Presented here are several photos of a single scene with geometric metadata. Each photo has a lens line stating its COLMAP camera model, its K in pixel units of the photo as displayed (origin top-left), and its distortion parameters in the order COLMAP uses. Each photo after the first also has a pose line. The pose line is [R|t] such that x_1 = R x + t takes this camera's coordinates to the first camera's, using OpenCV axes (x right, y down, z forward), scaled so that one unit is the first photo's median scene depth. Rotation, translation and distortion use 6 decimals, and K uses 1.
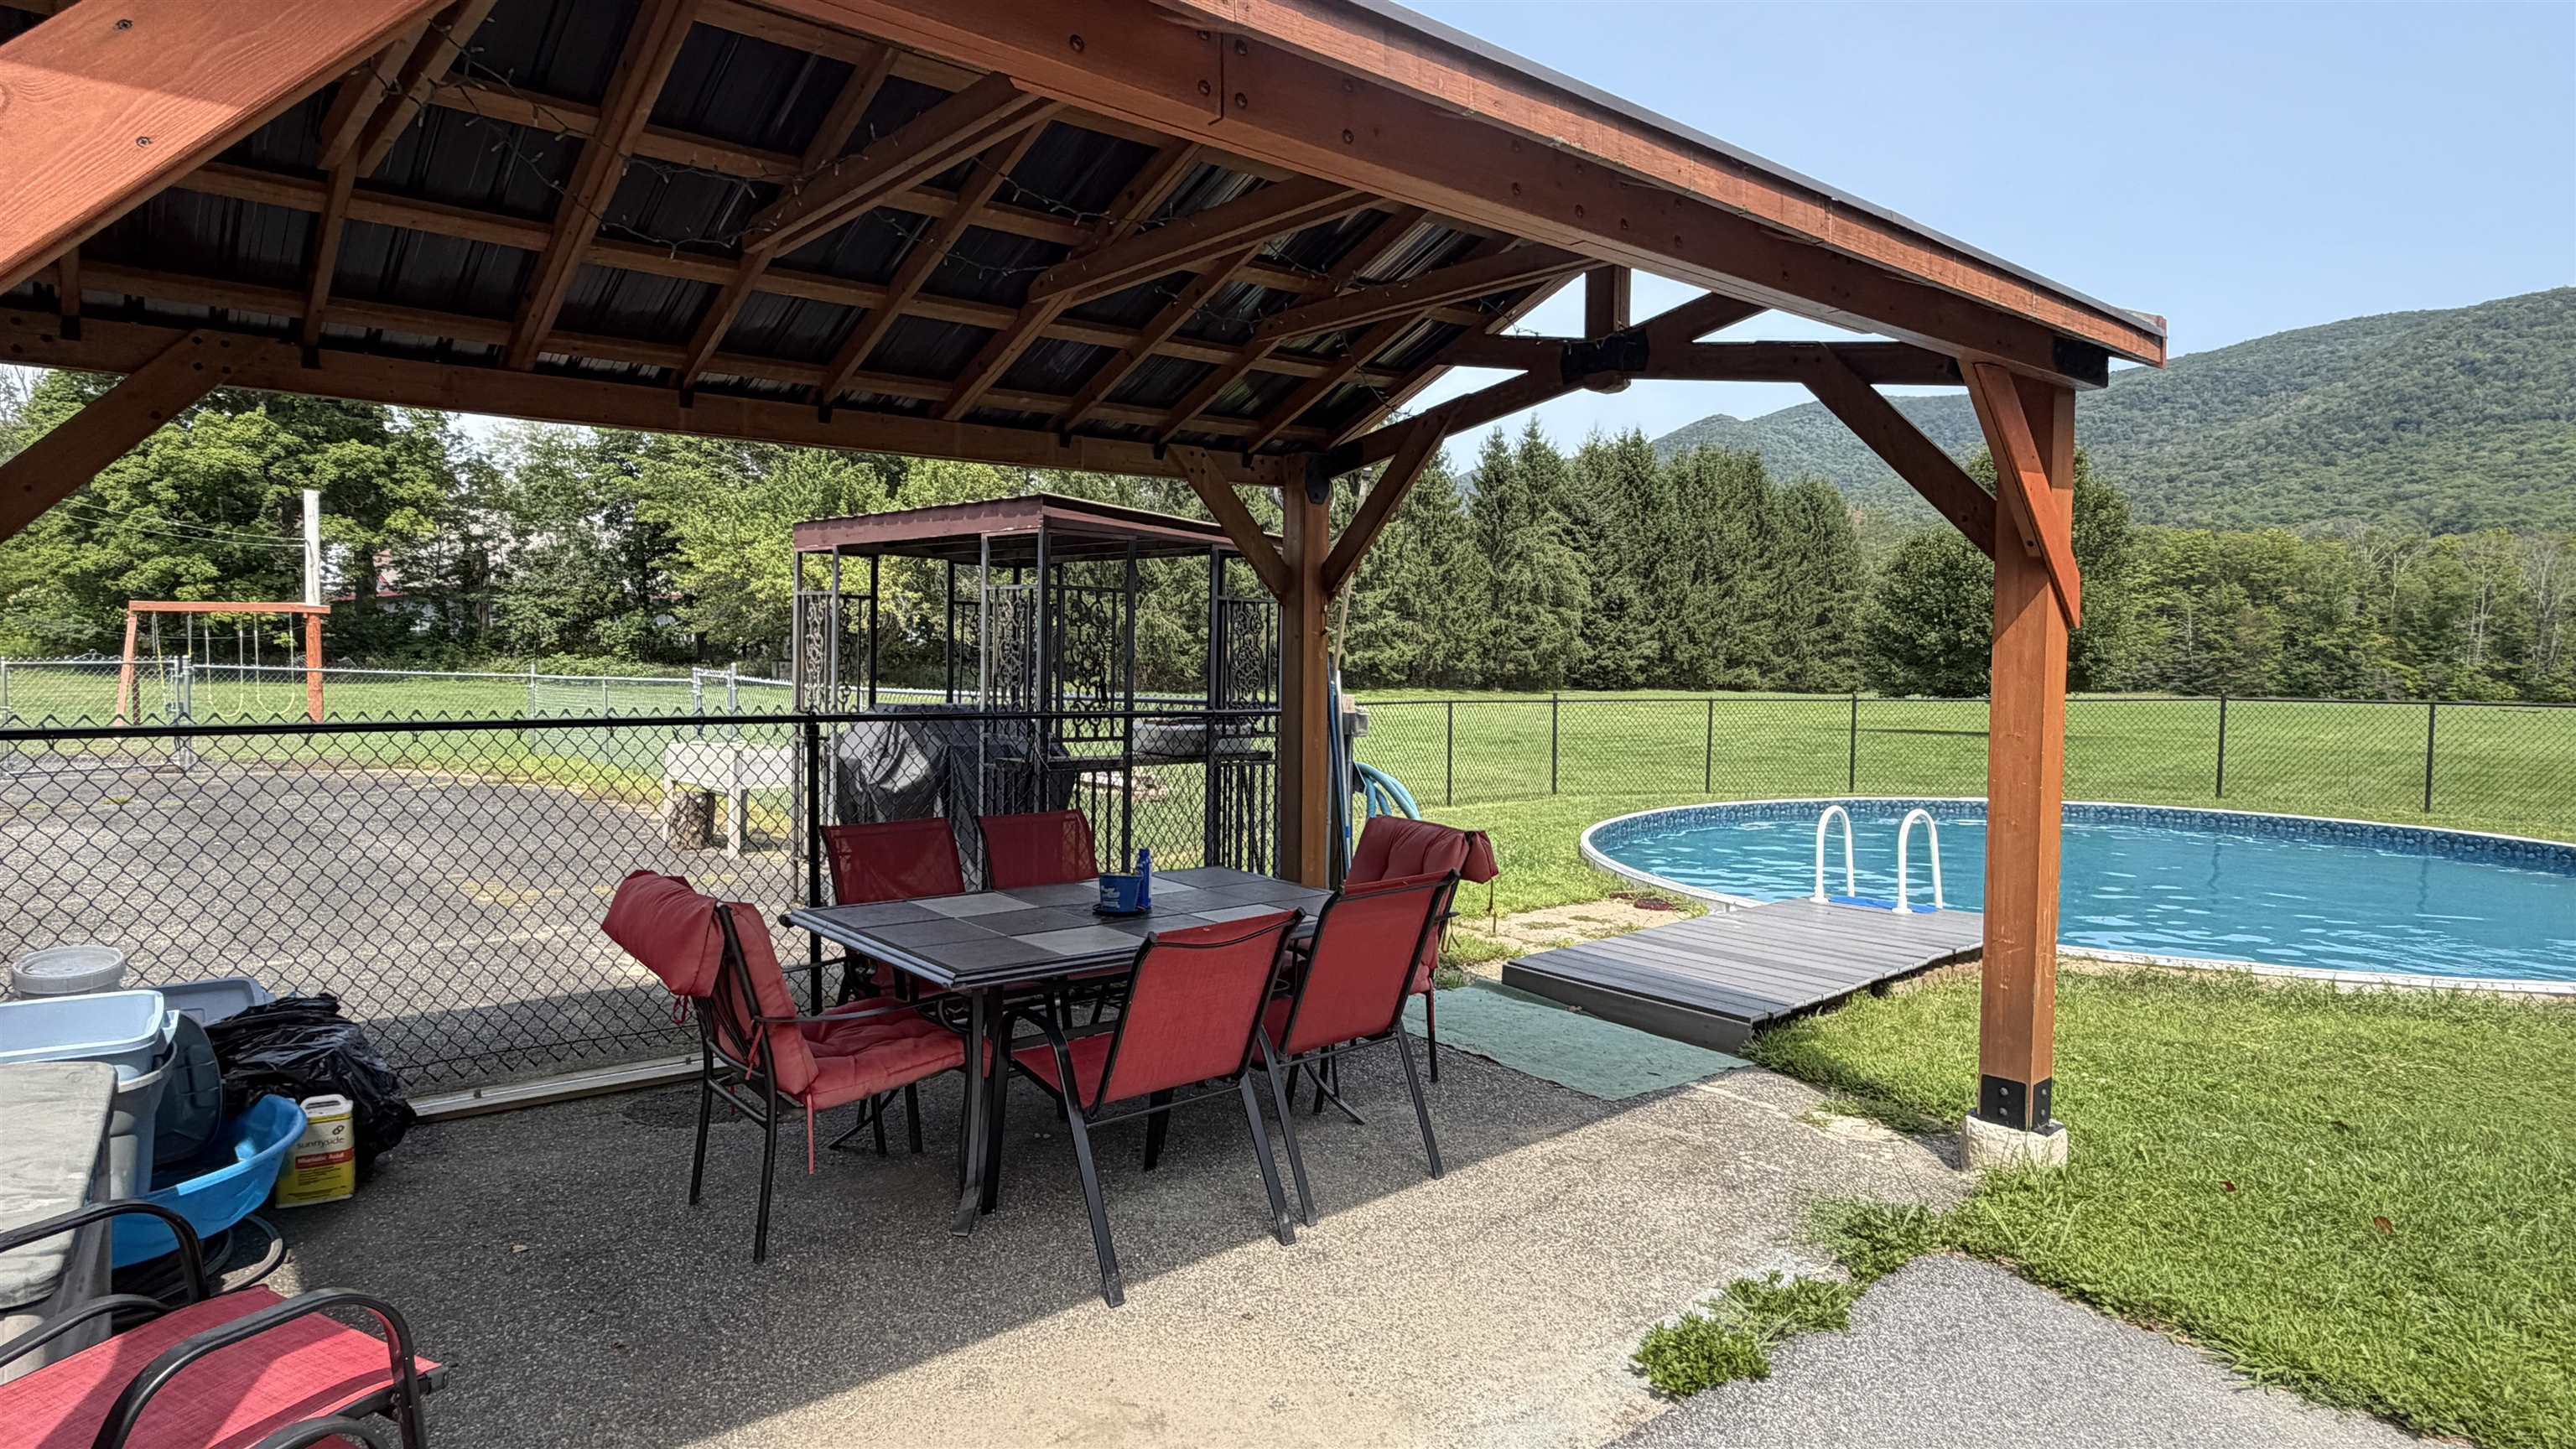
lens RADIAL K [[1407.3, 0, 1284.7], [0, 1407.3, 715.5], [0, 0, 1]] dist [0.000782, 0.000162]
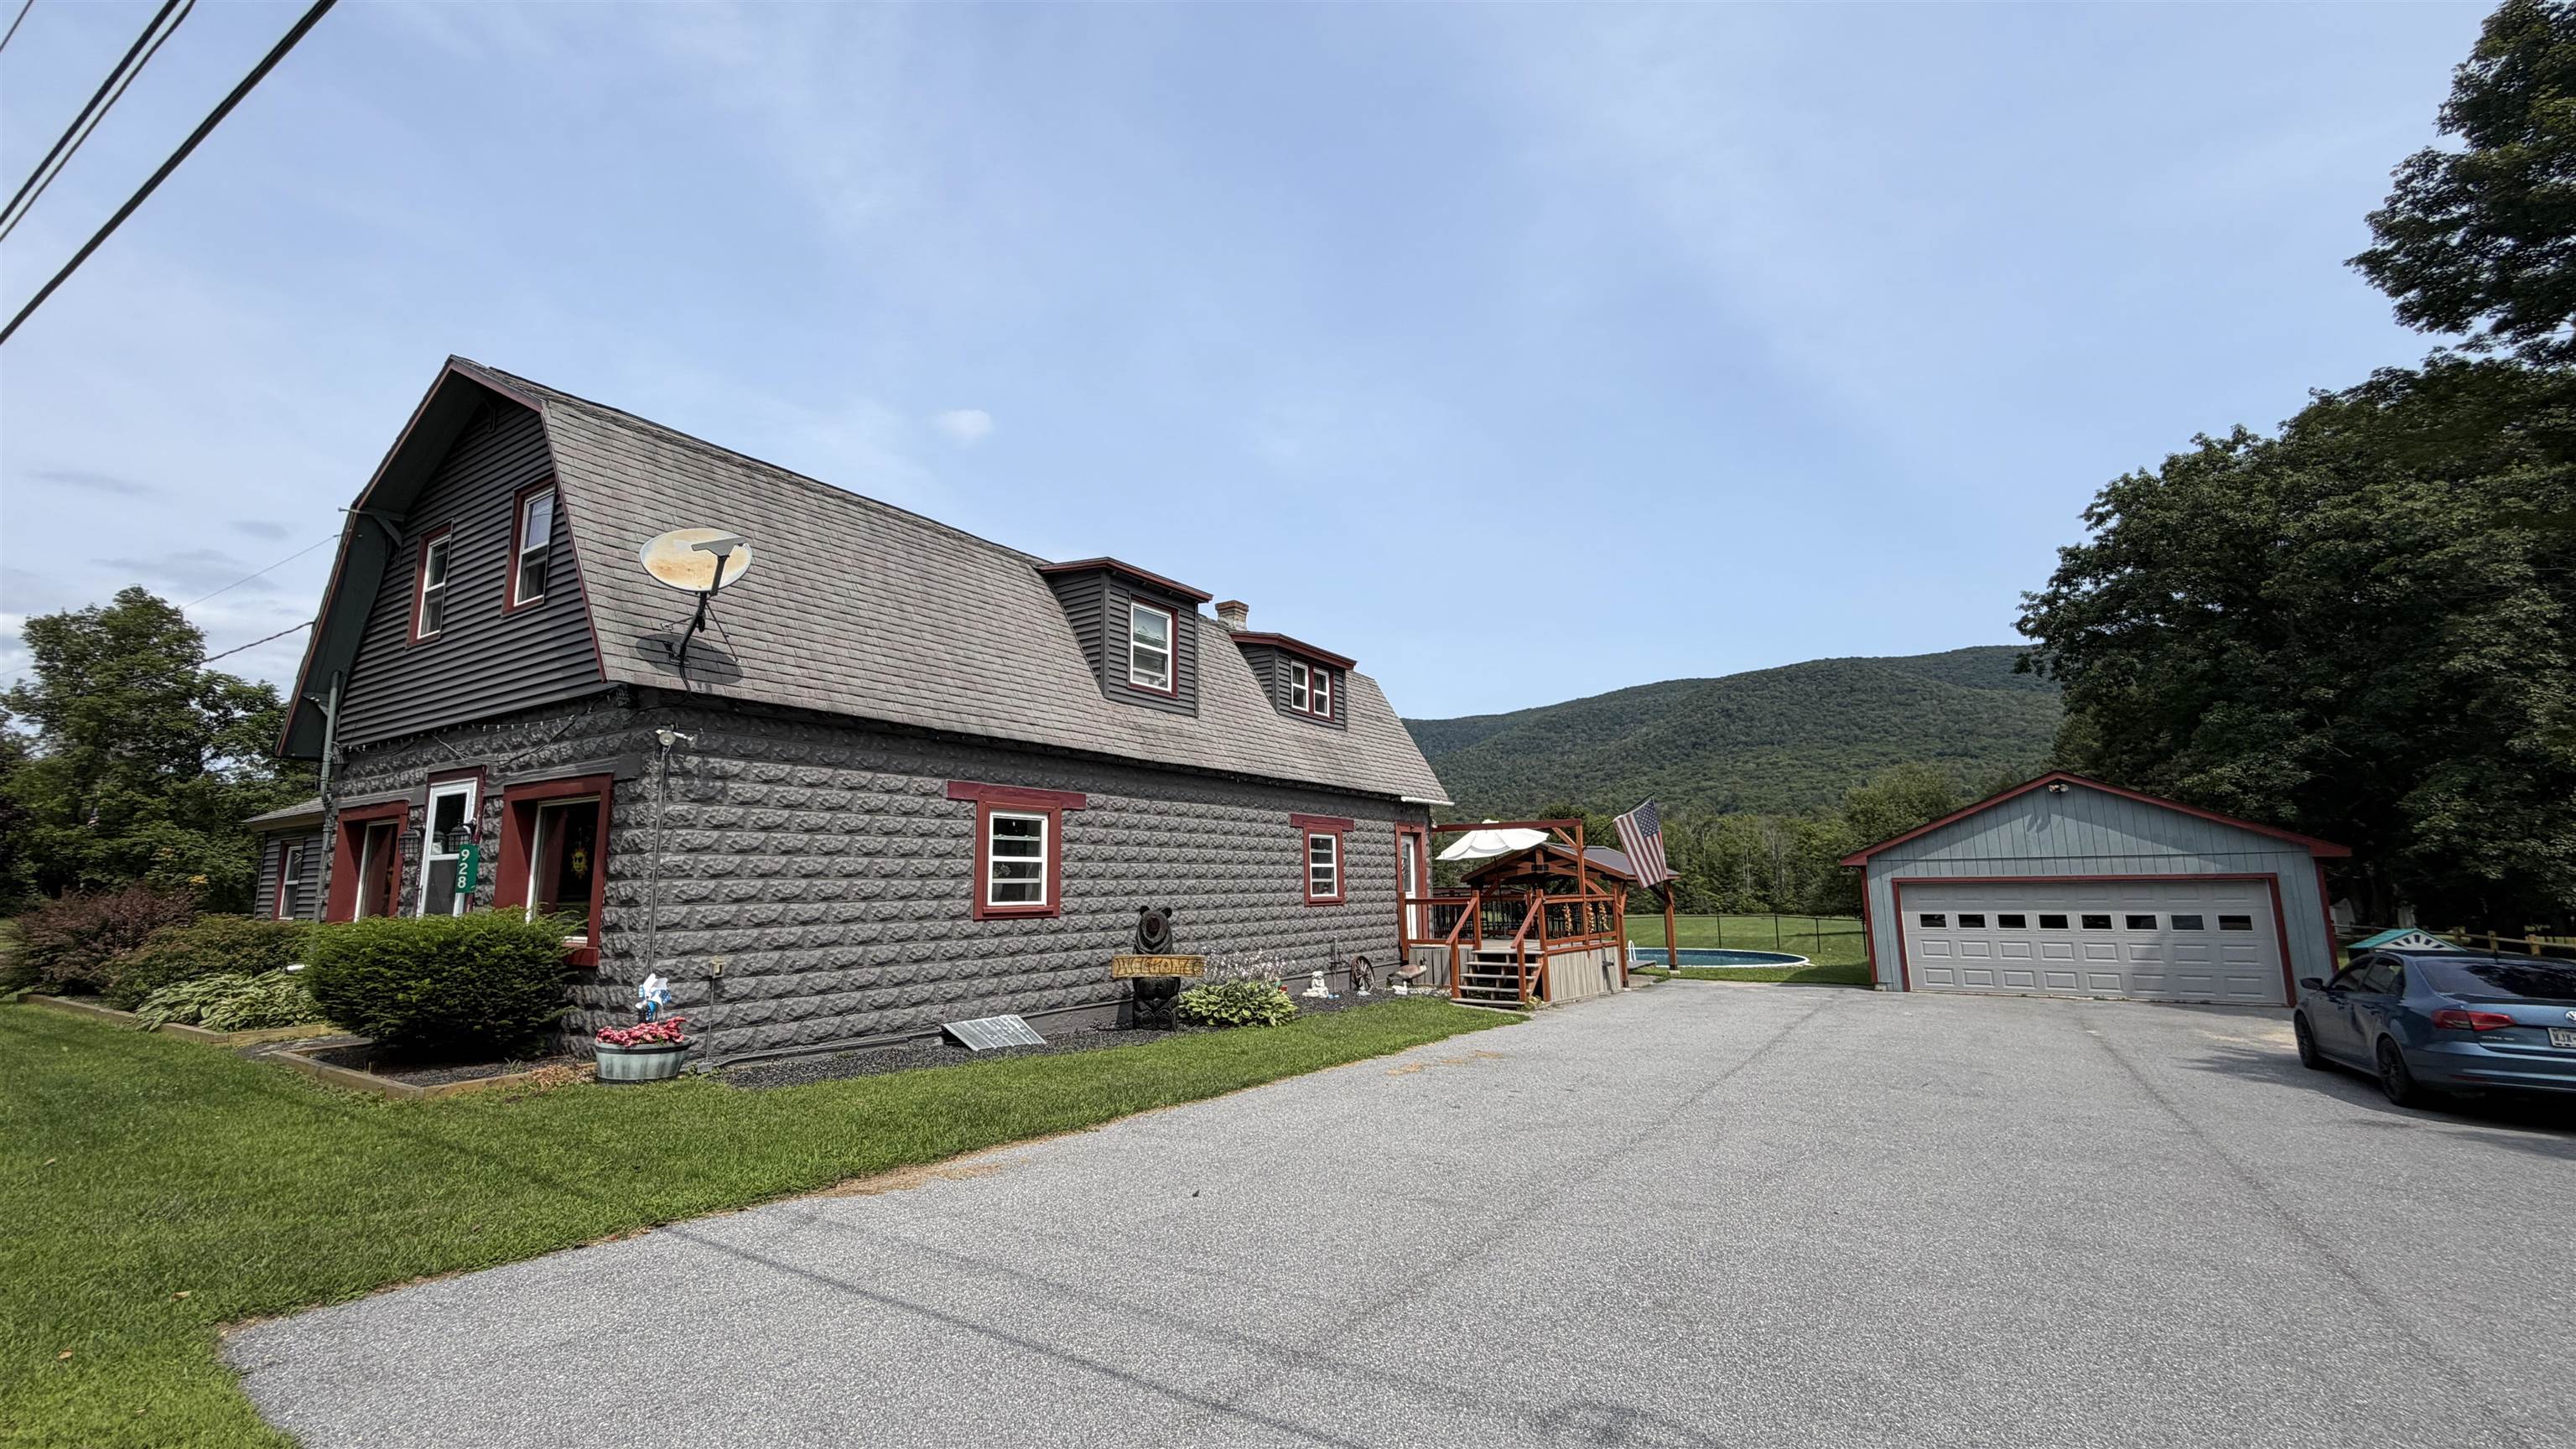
lens RADIAL K [[1028.3, 0, 1275.2], [0, 1028.3, 714.6], [0, 0, 1]] dist [-0.002794, 0.000057]
pose [[0.962967, 0.027623, 0.268200, -0.125372], [0.030987, 0.976808, -0.211862, 0.001023], [-0.267832, 0.212327, 0.939778, -0.160411]]
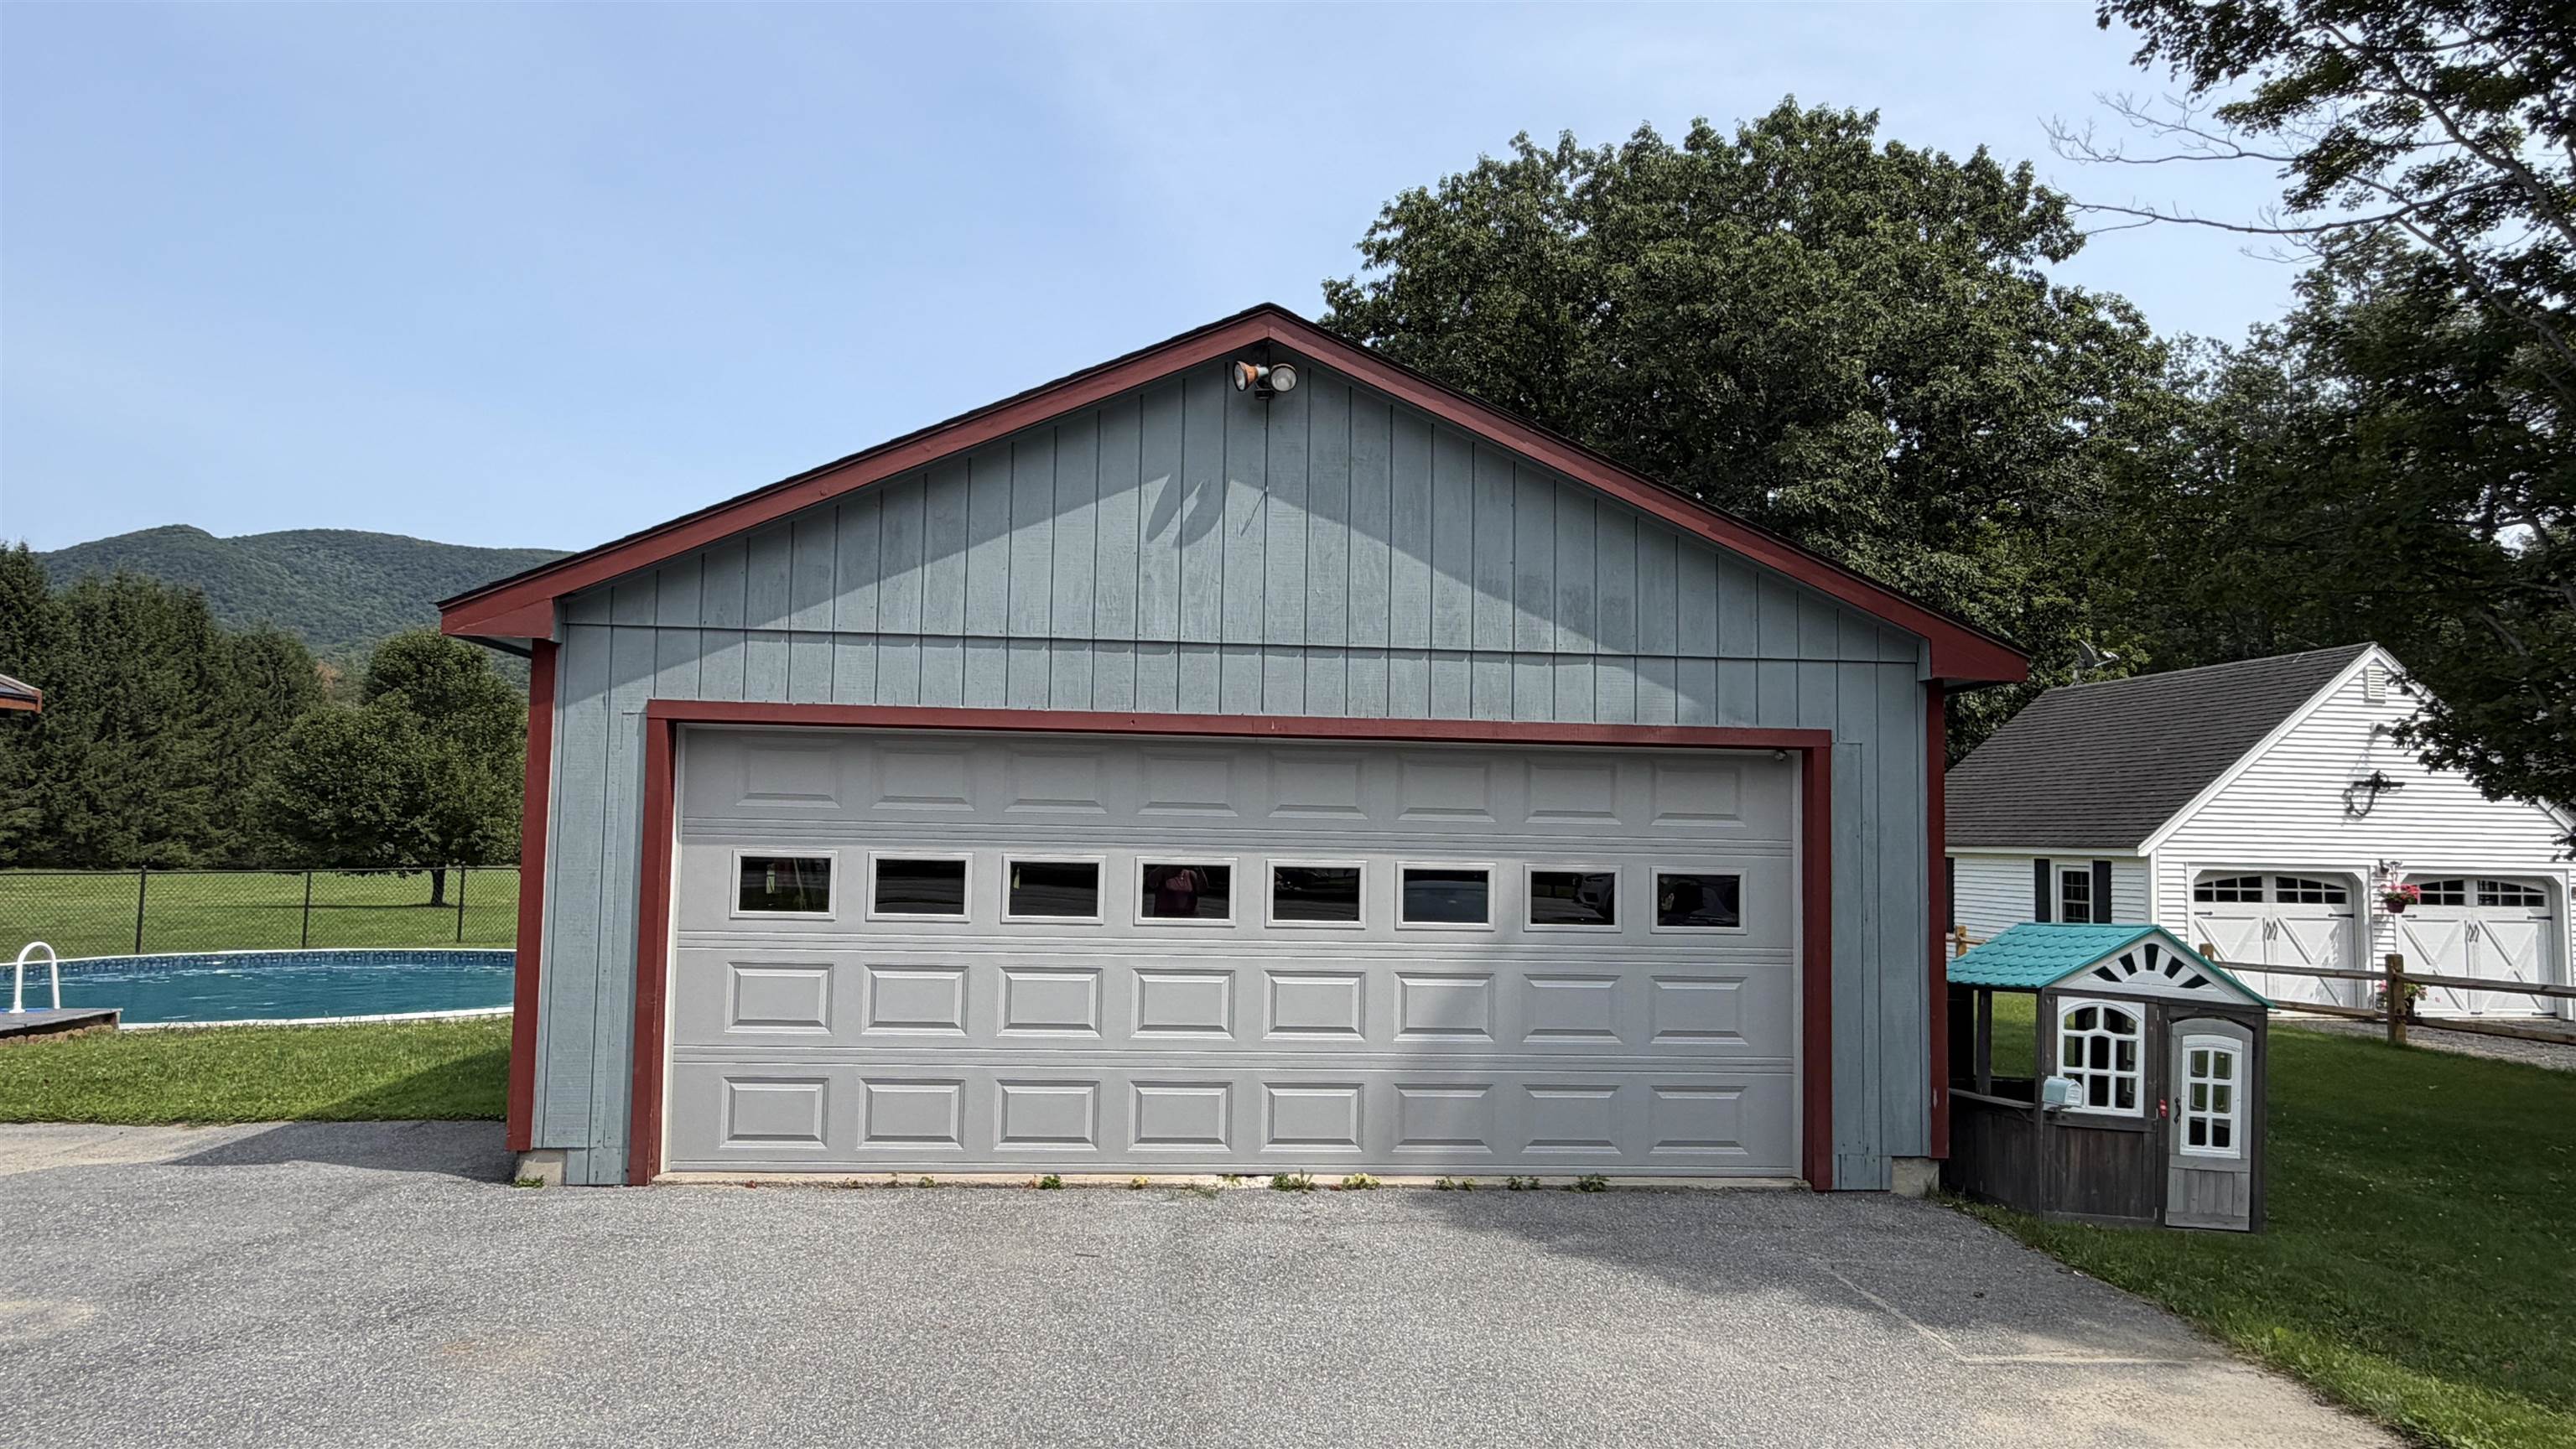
lens RADIAL K [[1506.4, 0, 1284.9], [0, 1506.4, 734.3], [0, 0, 1]] dist [-0.001021, -0.000343]
pose [[0.594047, 0.060441, 0.802156, -0.003904], [0.024192, 0.995380, -0.092916, 0.001940], [-0.804066, 0.074603, 0.589841, -0.069613]]
